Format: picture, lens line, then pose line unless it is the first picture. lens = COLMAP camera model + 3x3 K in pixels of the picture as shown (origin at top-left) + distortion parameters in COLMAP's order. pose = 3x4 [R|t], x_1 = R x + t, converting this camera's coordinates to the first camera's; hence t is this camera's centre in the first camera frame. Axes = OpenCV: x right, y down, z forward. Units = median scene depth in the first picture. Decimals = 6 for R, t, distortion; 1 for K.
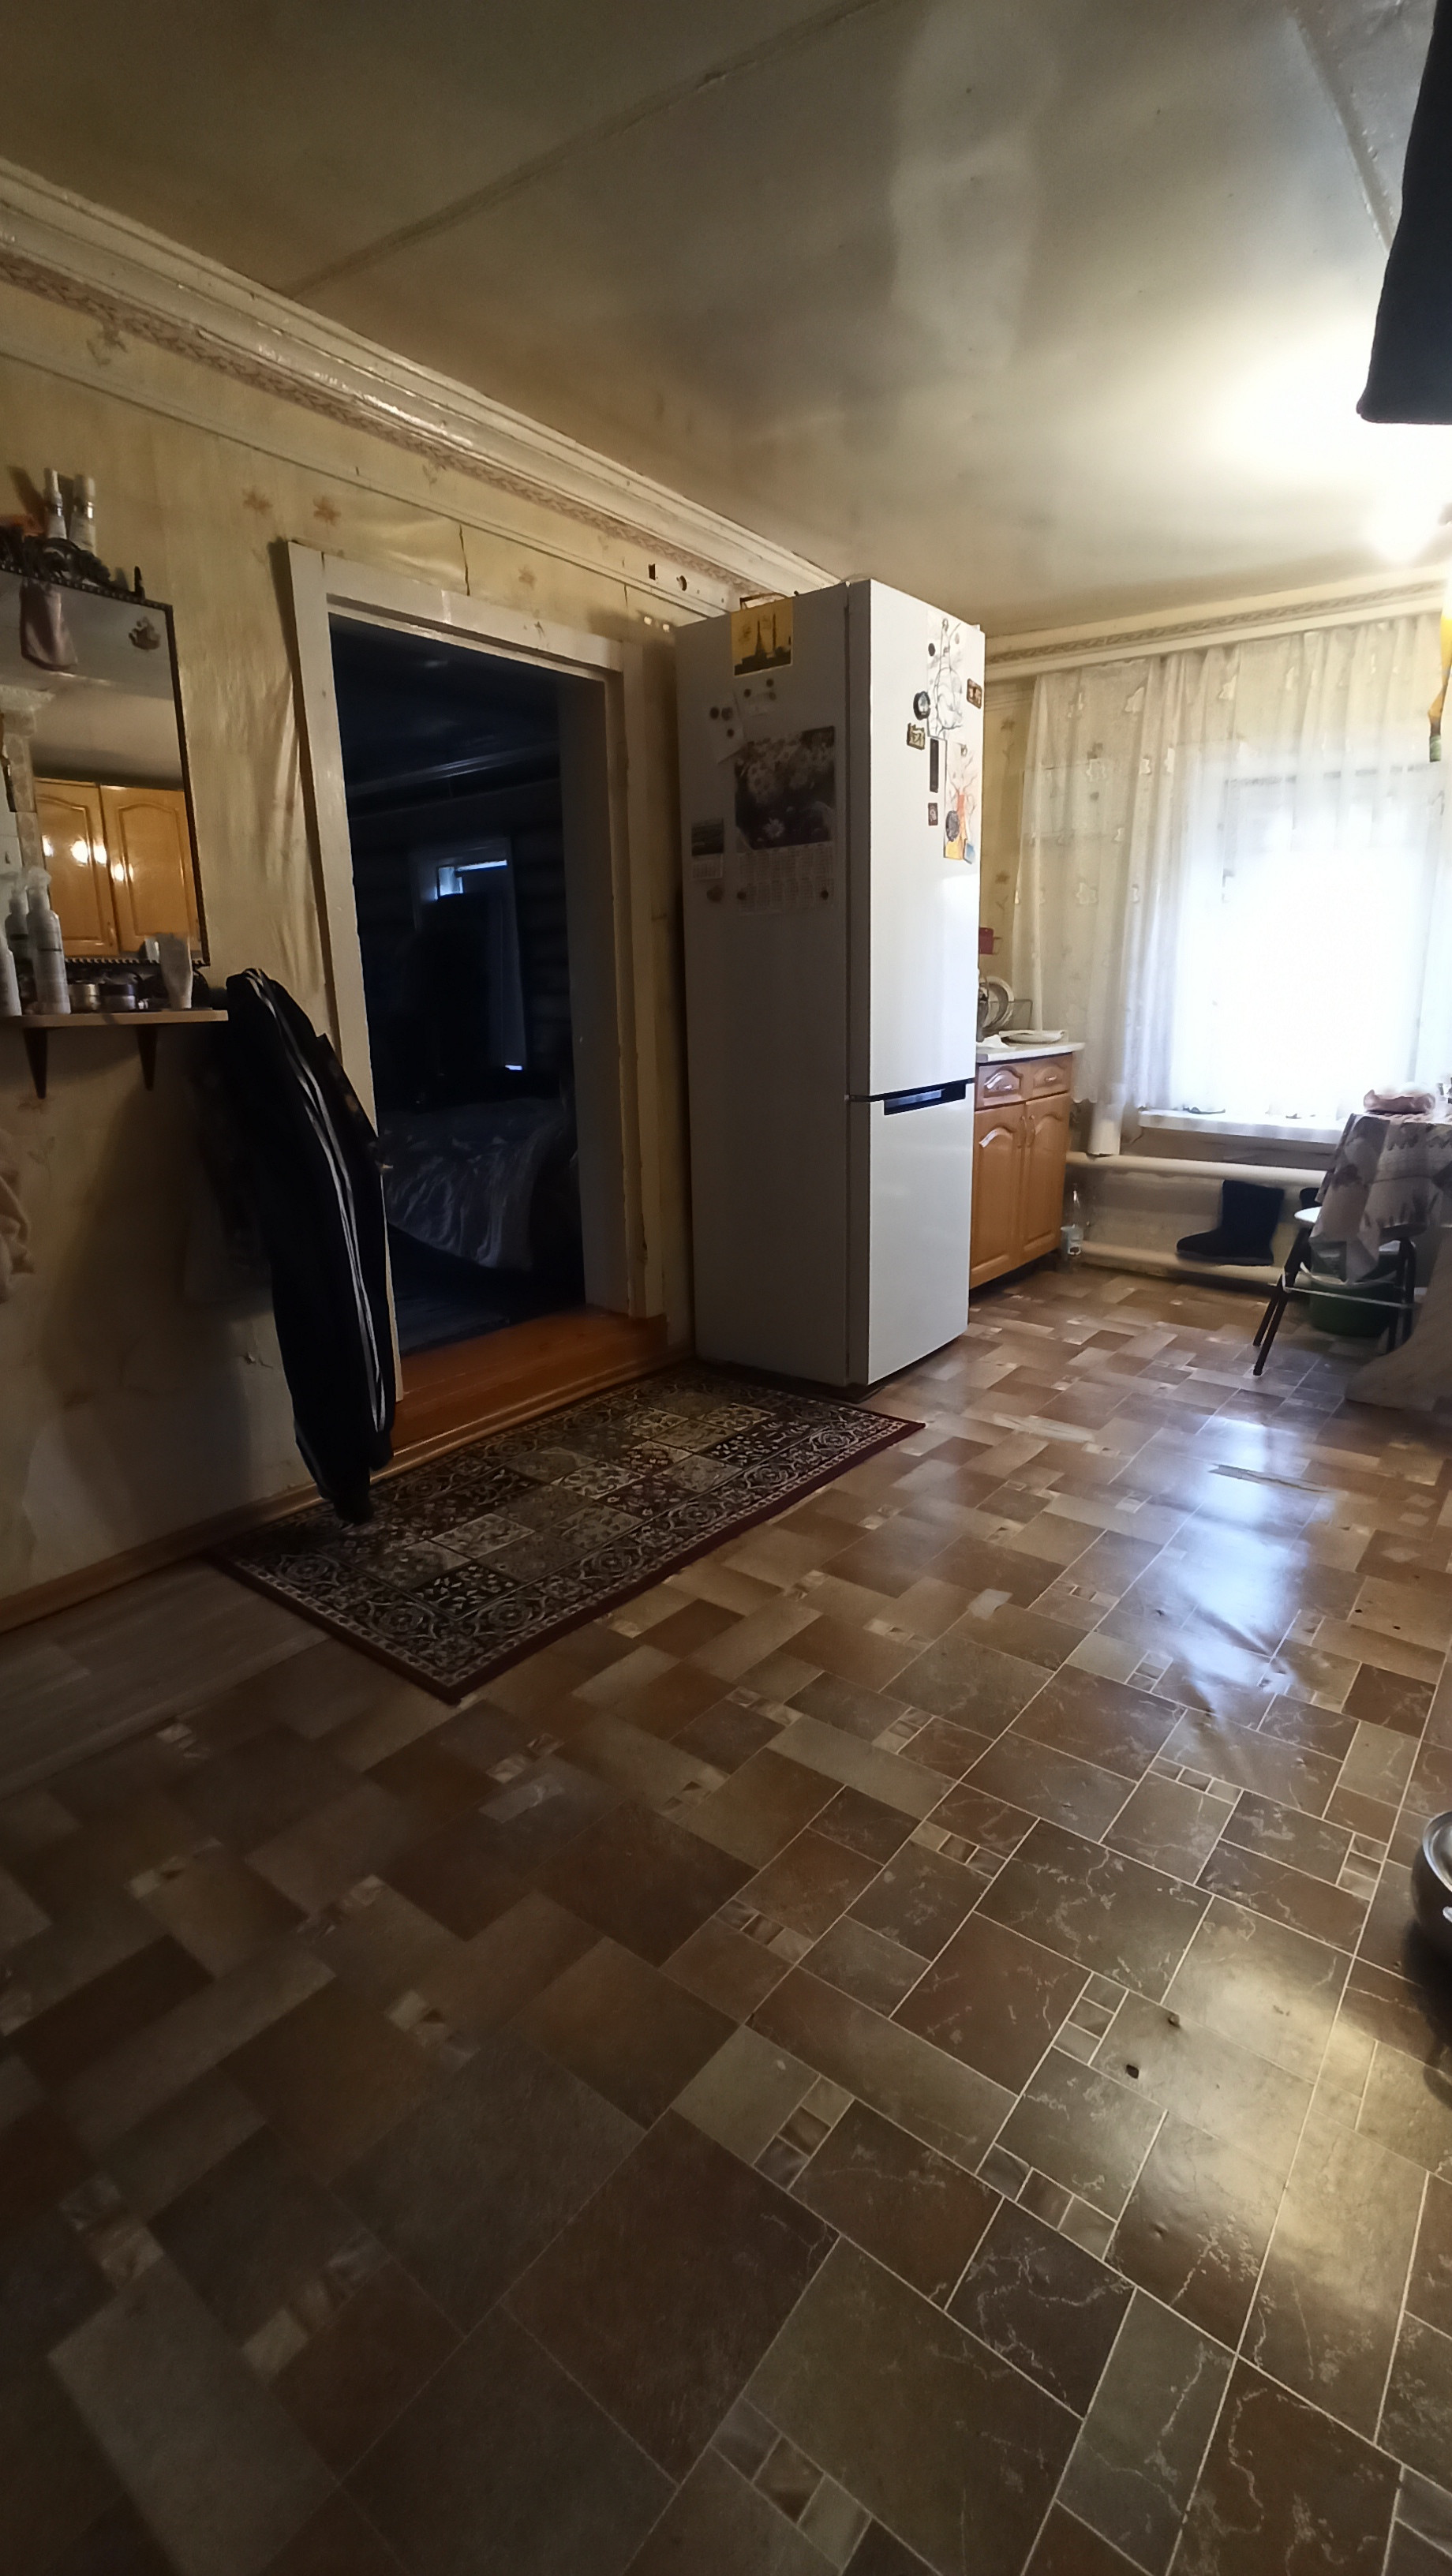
lens RADIAL K [[1179.9, 0, 726.0], [0, 1179.9, 1288.0], [0, 0, 1]] dist [-0.079831, 0.066037]
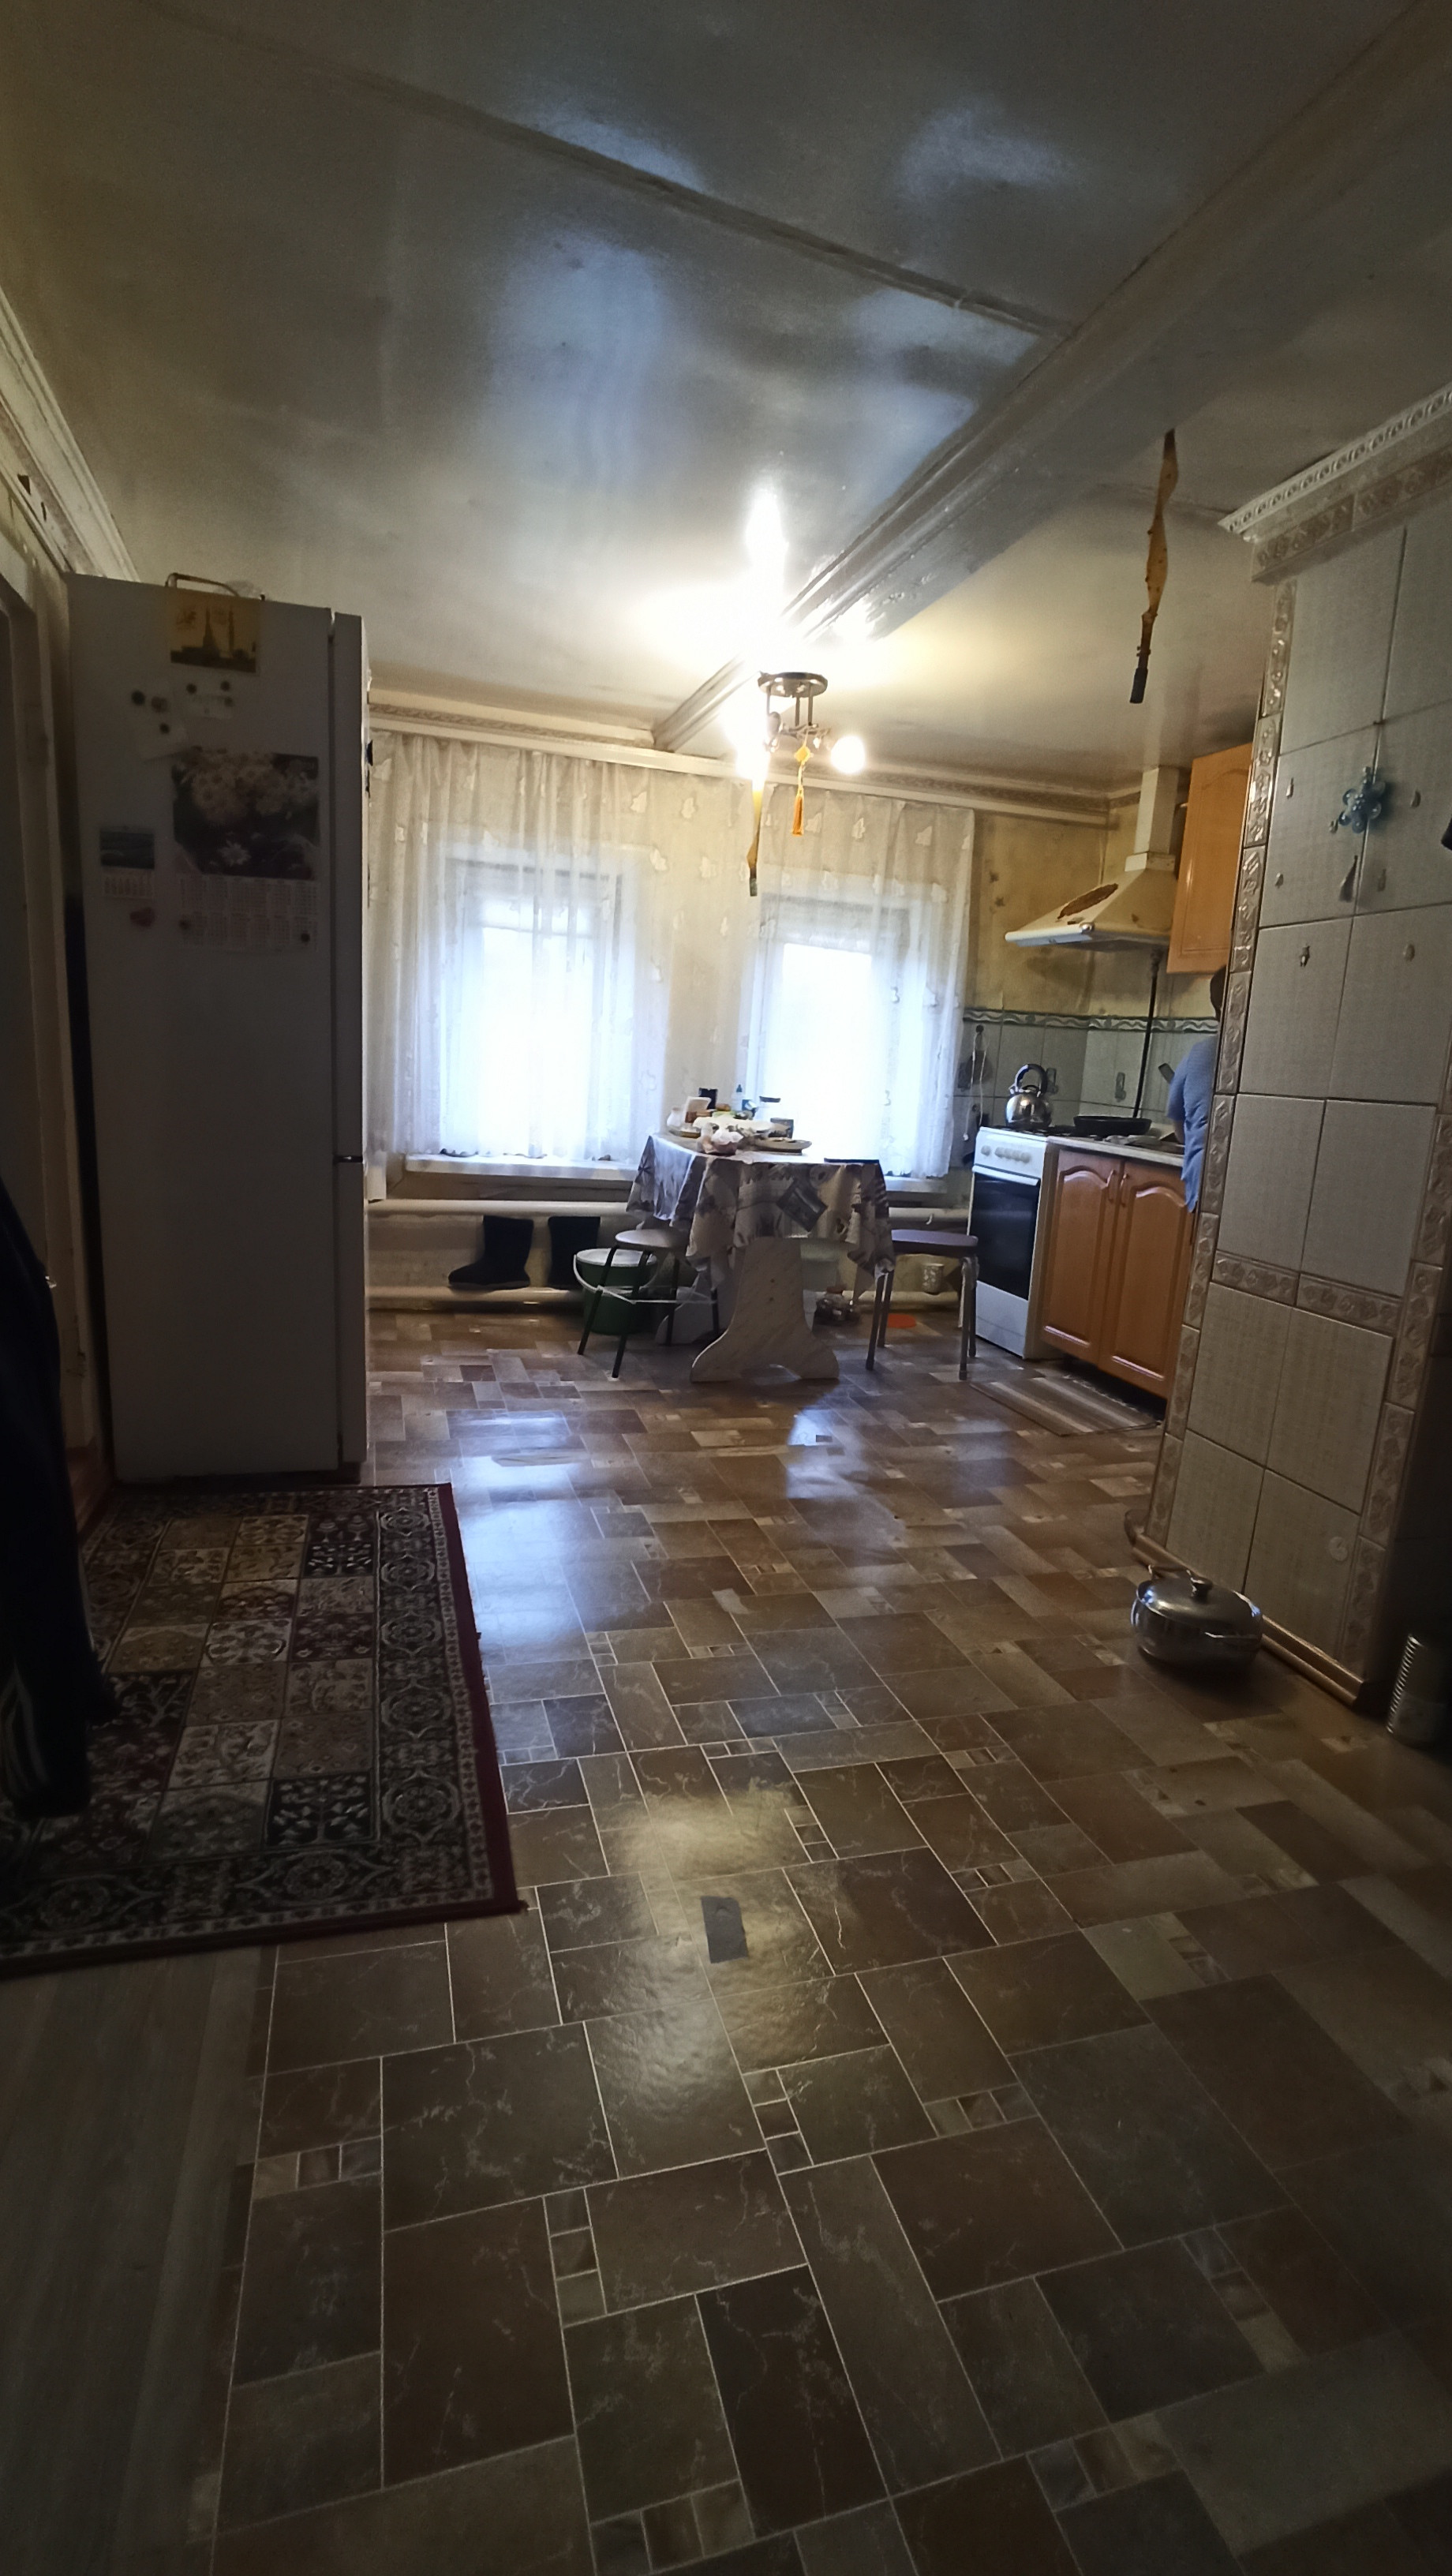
lens RADIAL K [[1161.9, 0, 726.0], [0, 1161.9, 1288.0], [0, 0, 1]] dist [-0.078148, 0.051453]
pose [[0.582671, -0.119698, 0.803845, -0.462636], [0.137934, 0.989310, 0.047333, -0.061542], [-0.800918, 0.083298, 0.592952, 0.225452]]
